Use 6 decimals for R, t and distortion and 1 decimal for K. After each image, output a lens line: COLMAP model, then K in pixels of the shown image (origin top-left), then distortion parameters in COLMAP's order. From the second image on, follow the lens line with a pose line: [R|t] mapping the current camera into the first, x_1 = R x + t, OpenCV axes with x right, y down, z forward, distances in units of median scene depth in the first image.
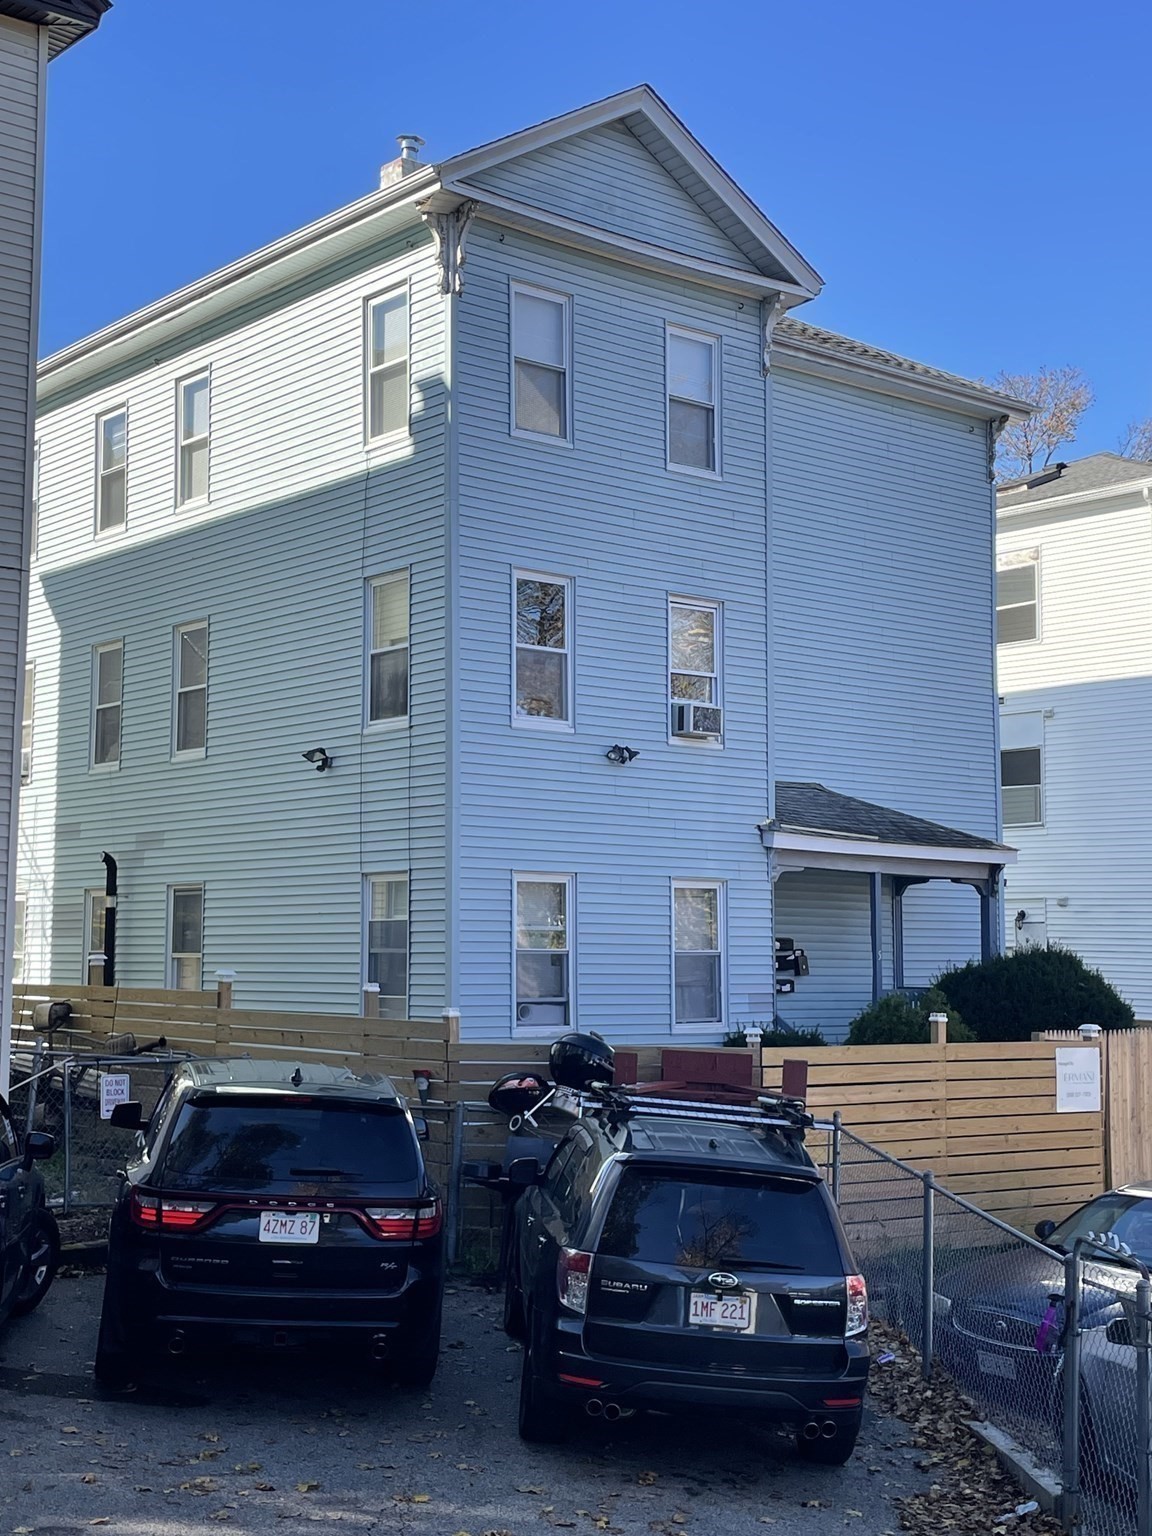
lens RADIAL K [[2039.4, 0, 575.6], [0, 2039.4, 768.0], [0, 0, 1]] dist [0.015278, 0.000000]
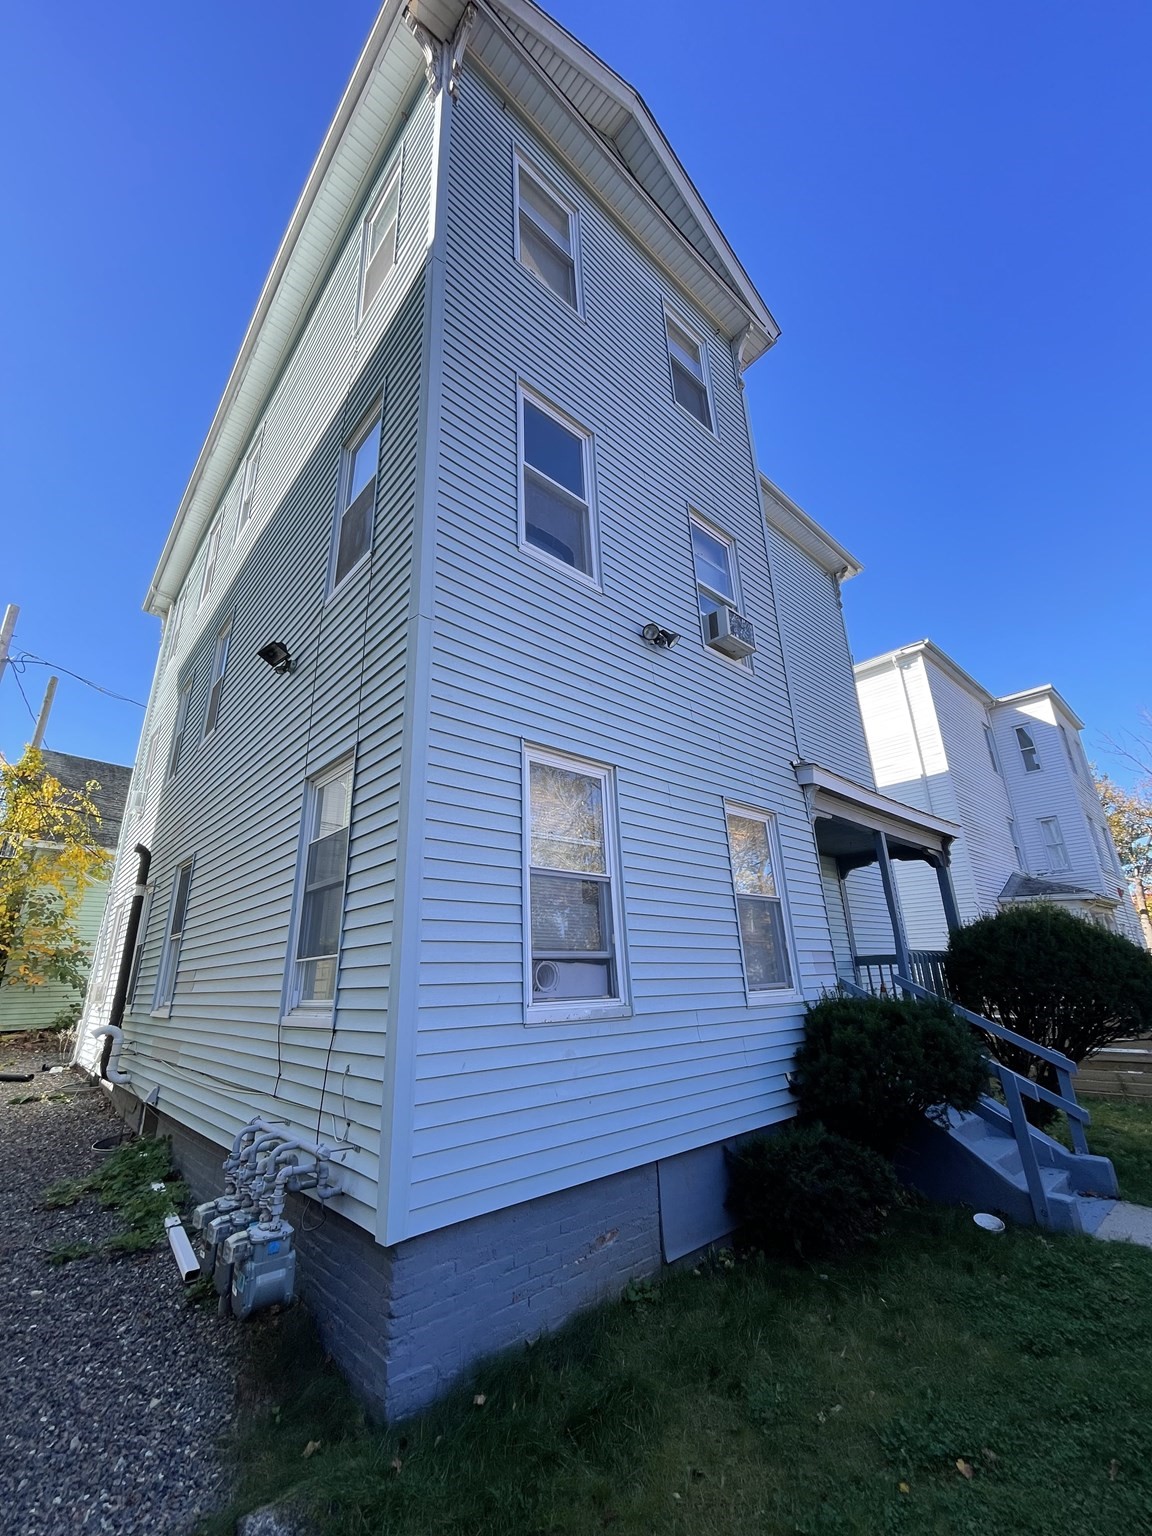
lens RADIAL K [[620.5, 0, 569.7], [0, 620.5, 766.5], [0, 0, 1]] dist [-0.006613, 0.001533]
pose [[0.998921, -0.023530, 0.040050, -0.023166], [0.032368, 0.971012, -0.236831, 0.099617], [-0.033316, 0.237871, 0.970725, 0.780107]]
